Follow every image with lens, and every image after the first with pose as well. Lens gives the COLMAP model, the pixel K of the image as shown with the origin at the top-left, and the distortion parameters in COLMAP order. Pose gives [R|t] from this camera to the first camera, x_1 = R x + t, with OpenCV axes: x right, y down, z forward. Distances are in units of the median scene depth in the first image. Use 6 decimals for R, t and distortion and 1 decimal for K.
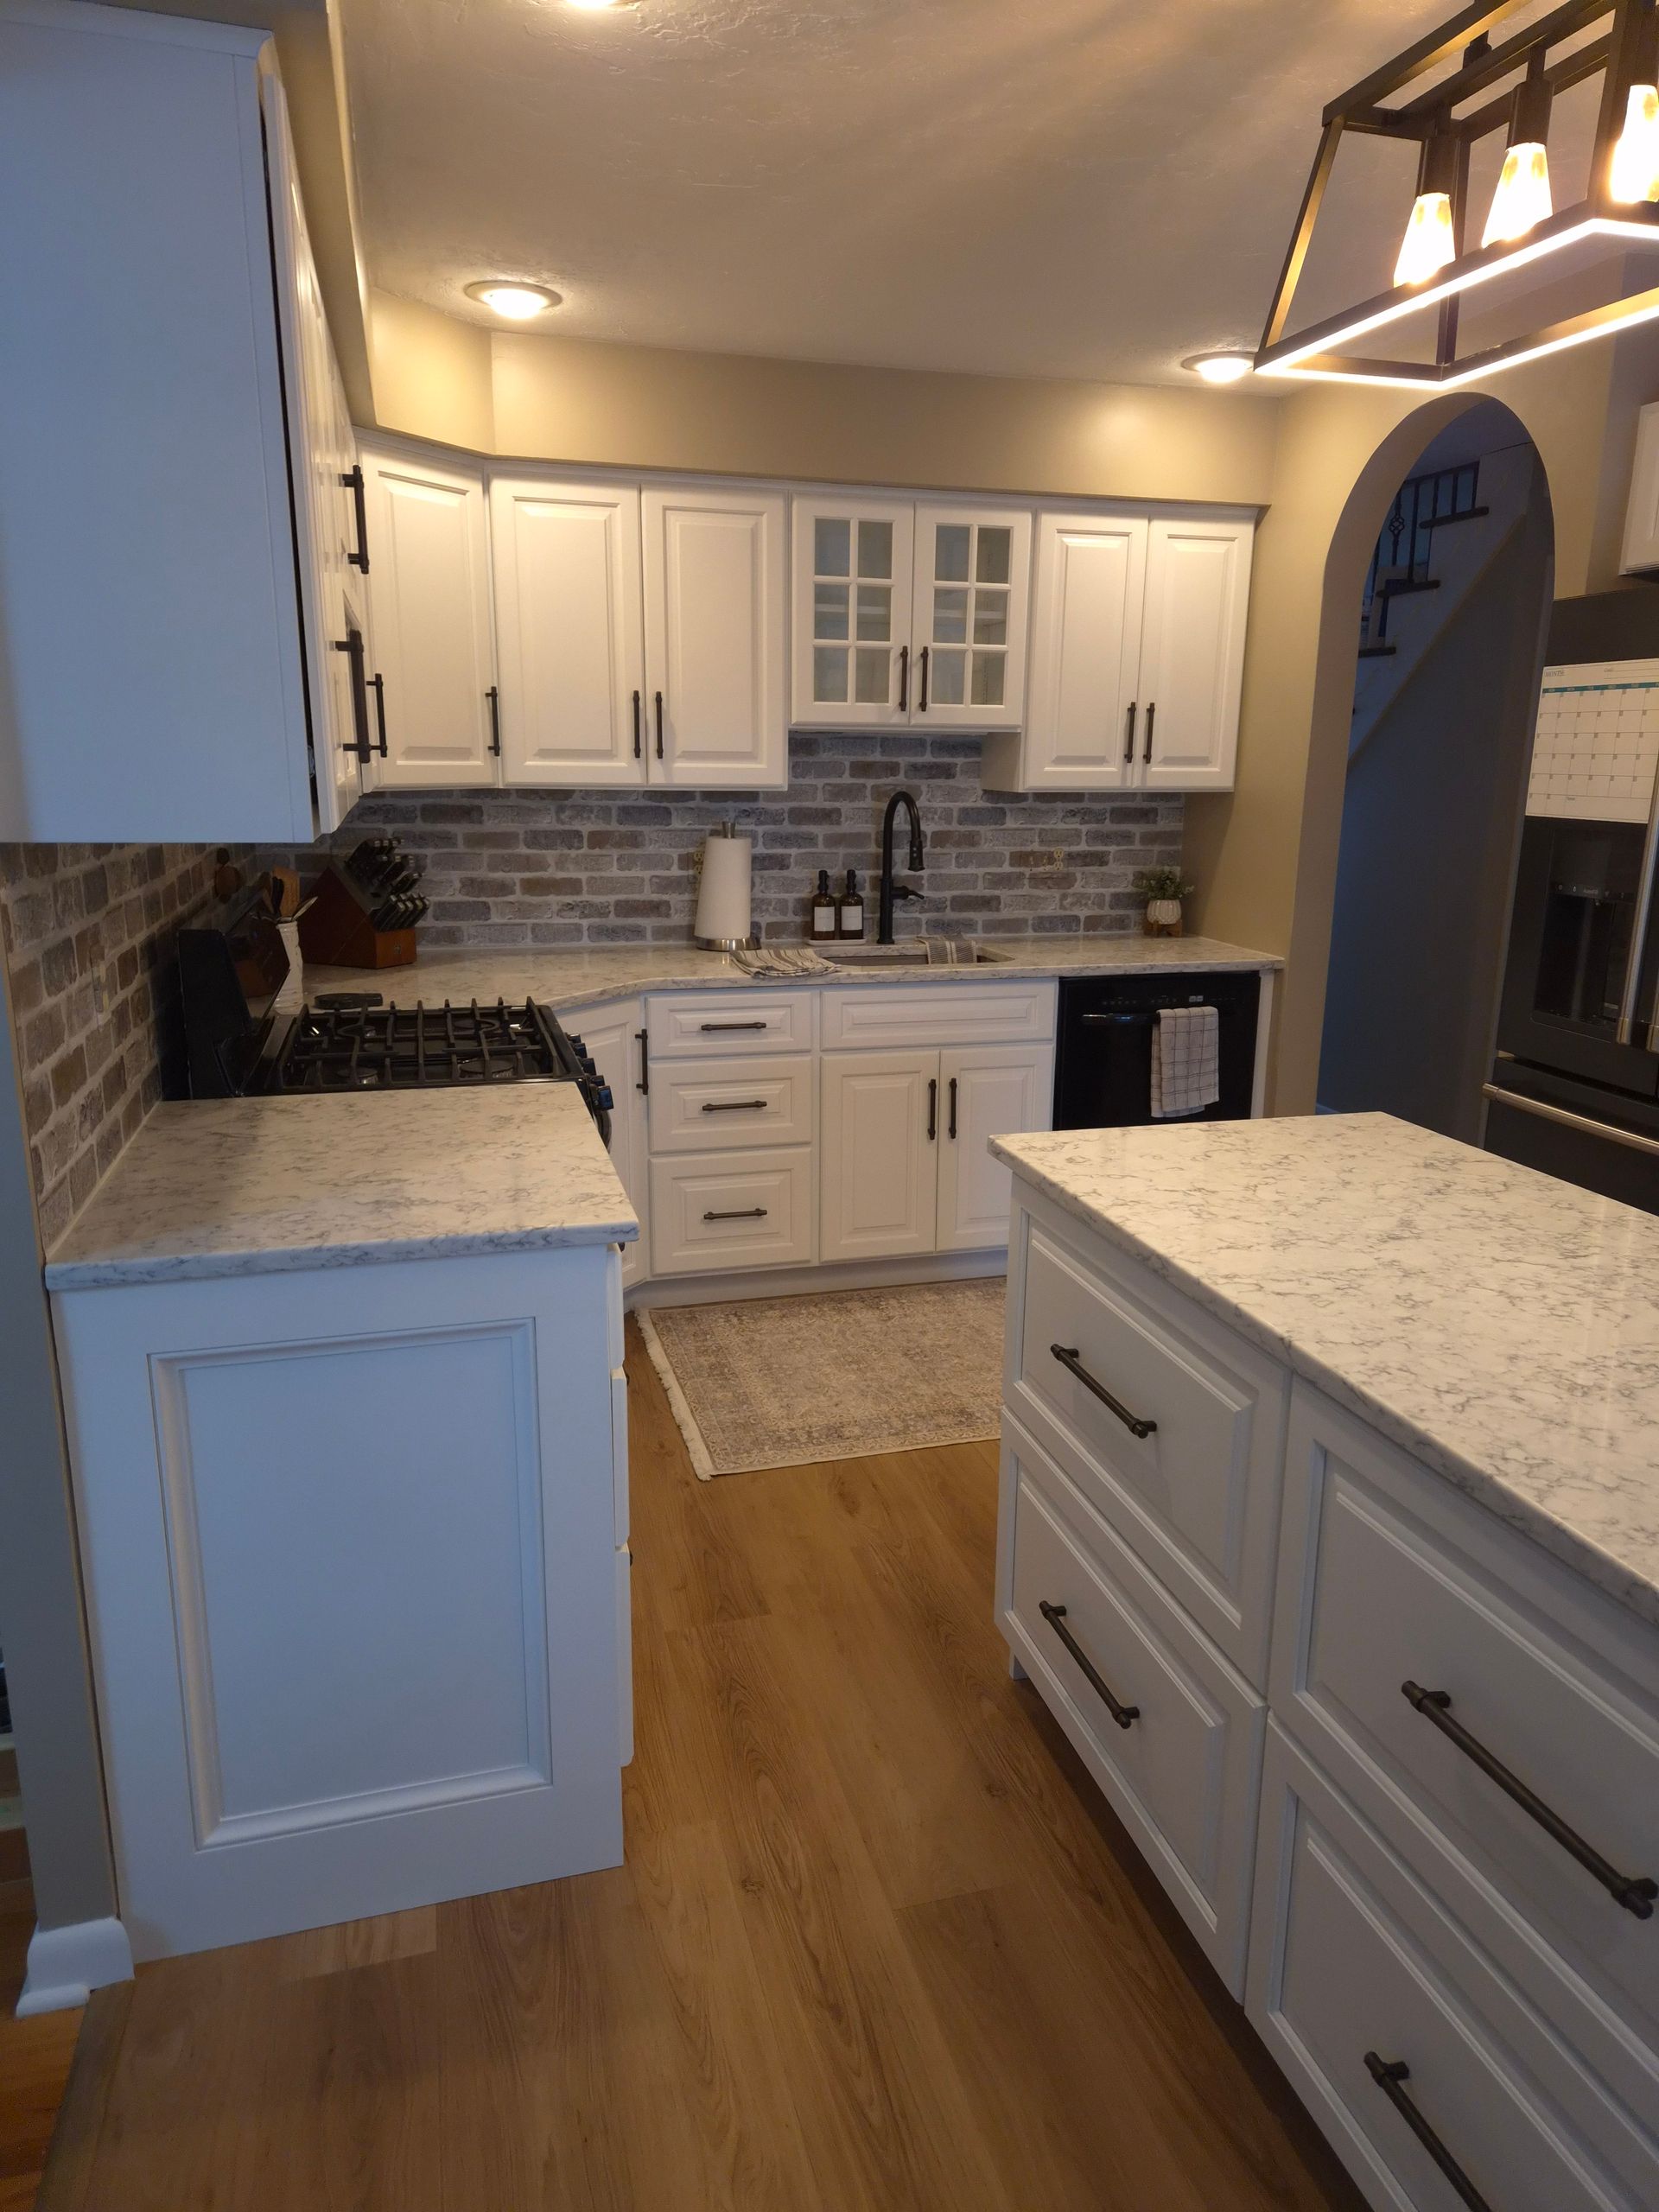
lens RADIAL K [[1474.8, 0, 835.2], [0, 1474.8, 1112.6], [0, 0, 1]] dist [0.064523, -0.045685]
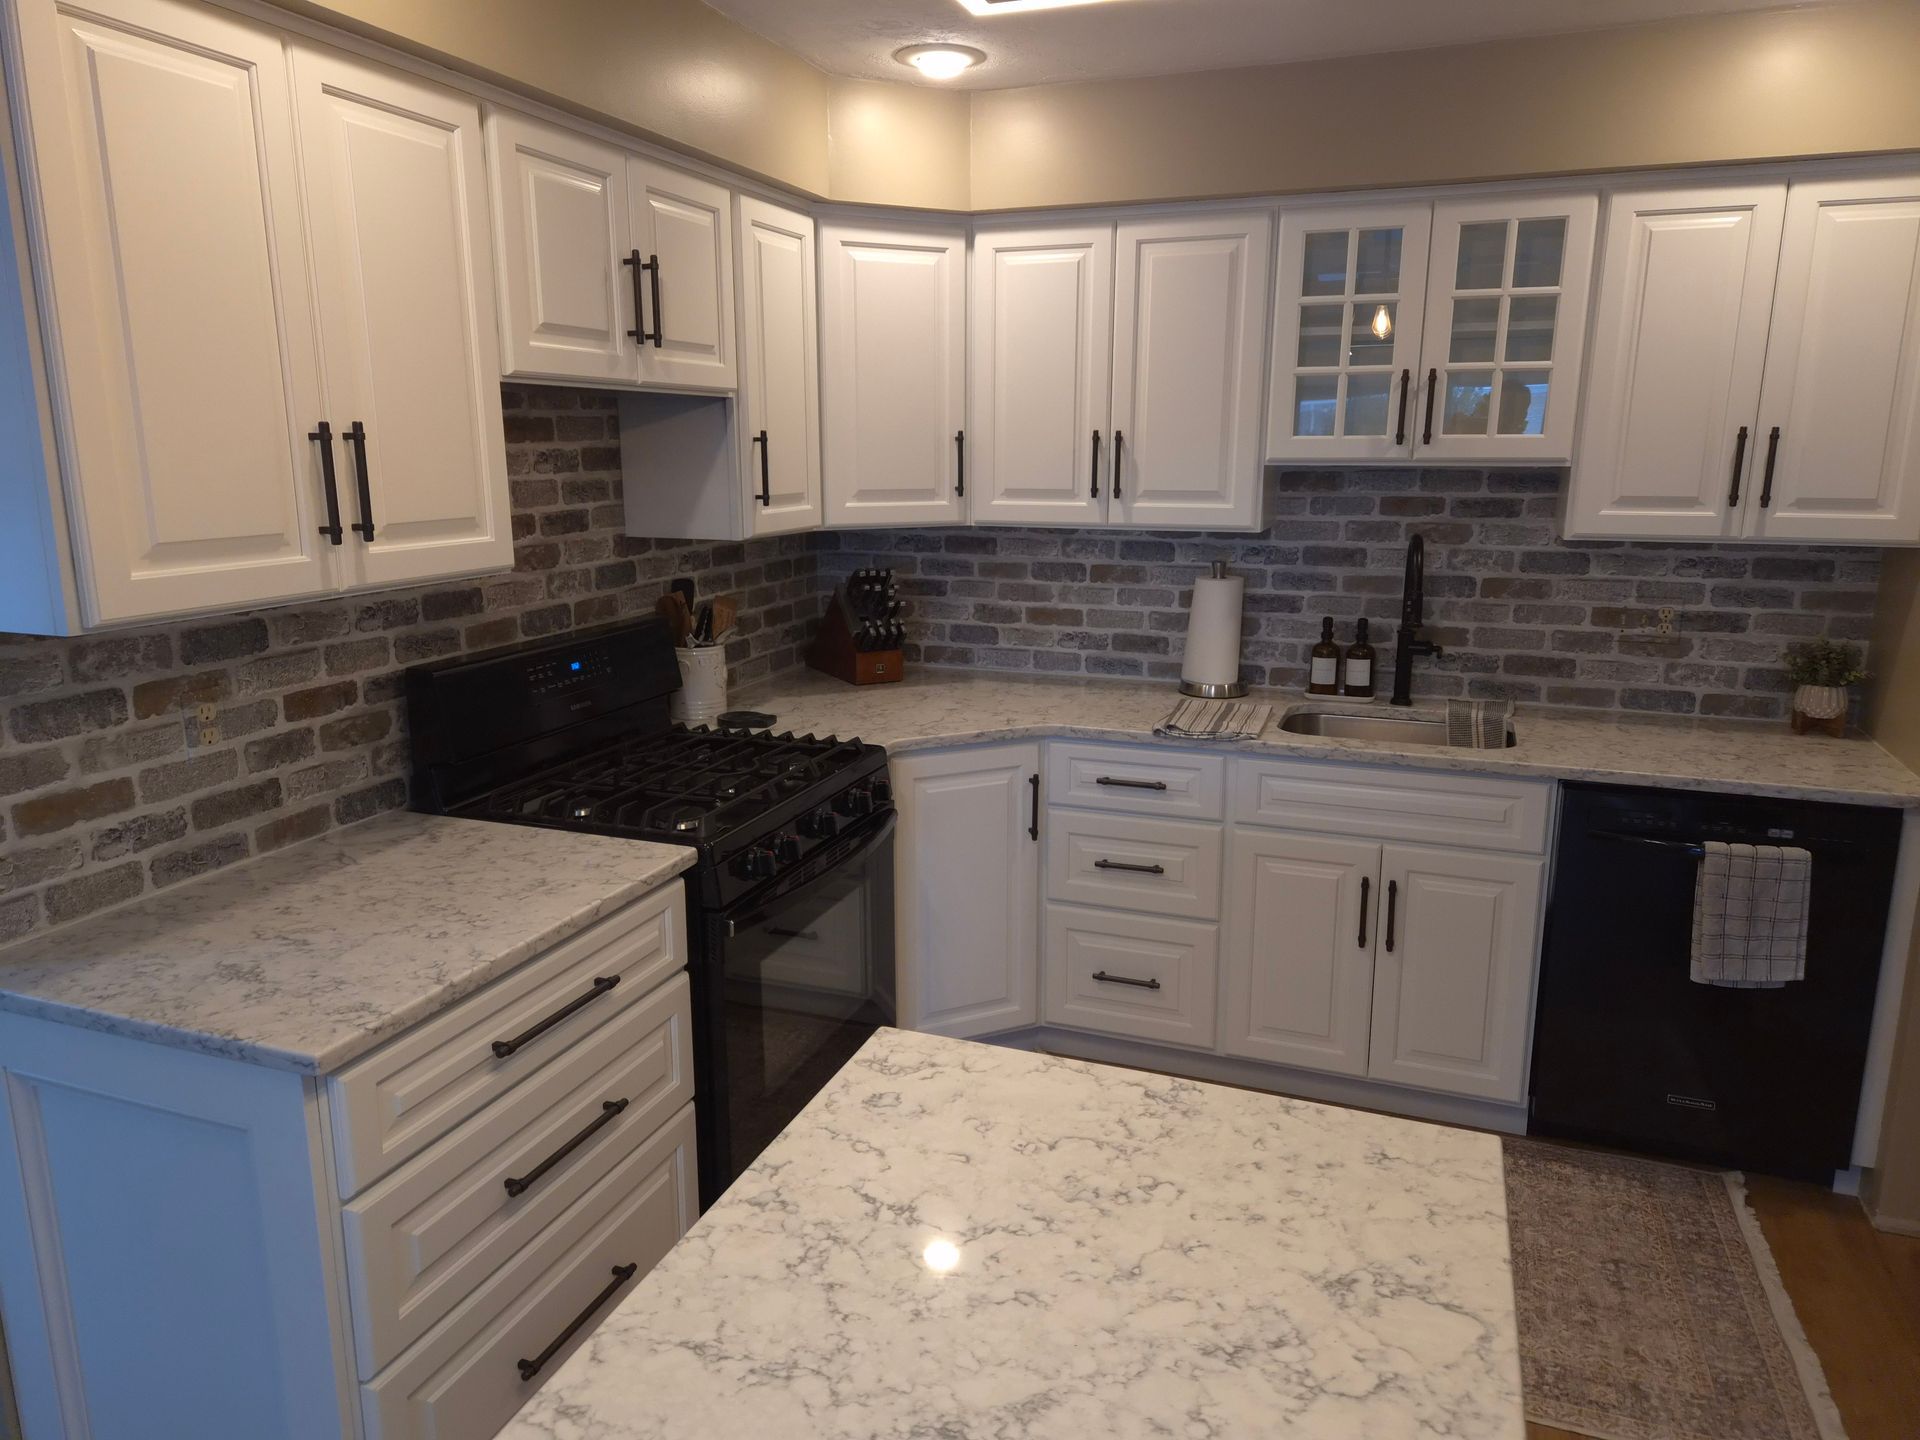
lens RADIAL K [[1280.1, 0, 945.0], [0, 1280.1, 718.0], [0, 0, 1]] dist [0.064523, -0.045685]
pose [[0.805497, 0.116055, -0.581124, 0.288488], [-0.132005, 0.991136, 0.014965, -0.091566], [0.577710, 0.064657, 0.813677, 0.253183]]
